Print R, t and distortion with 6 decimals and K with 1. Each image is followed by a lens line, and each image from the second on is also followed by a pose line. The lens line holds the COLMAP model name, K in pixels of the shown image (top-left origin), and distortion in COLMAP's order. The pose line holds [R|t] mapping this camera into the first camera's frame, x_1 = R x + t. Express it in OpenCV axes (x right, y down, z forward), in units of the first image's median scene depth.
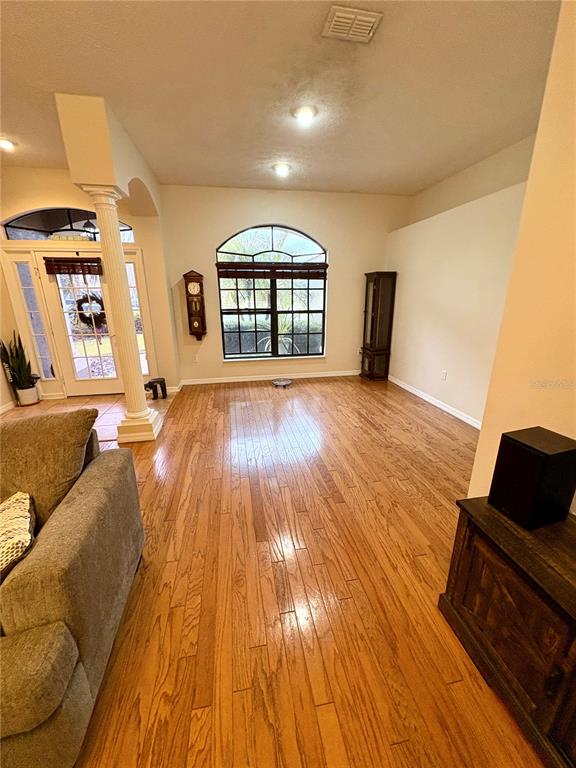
lens RADIAL K [[304.9, 0, 288.0], [0, 304.9, 384.0], [0, 0, 1]] dist [0.001048, 0.000266]
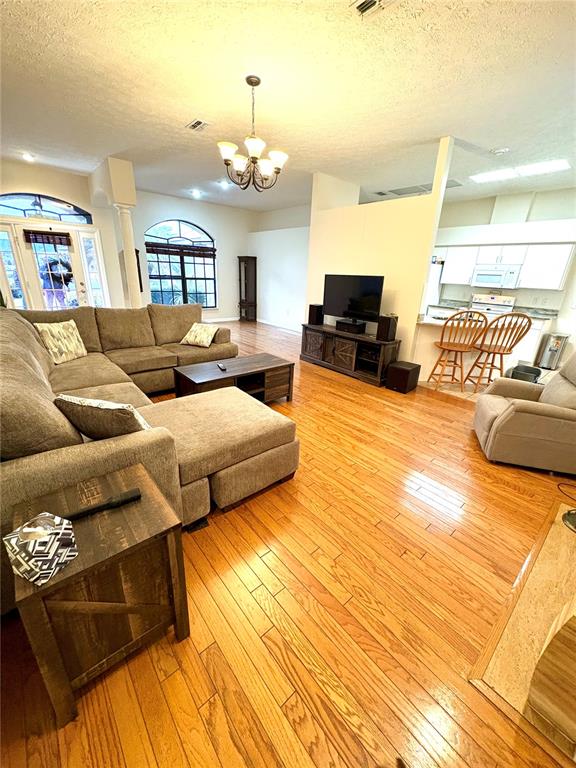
lens RADIAL K [[304.9, 0, 288.0], [0, 304.9, 384.0], [0, 0, 1]] dist [0.001048, 0.000266]
pose [[0.863345, -0.134705, 0.486302, -0.419392], [0.100324, 0.990293, 0.096202, 0.197001], [-0.494540, -0.034268, 0.868479, -0.611045]]
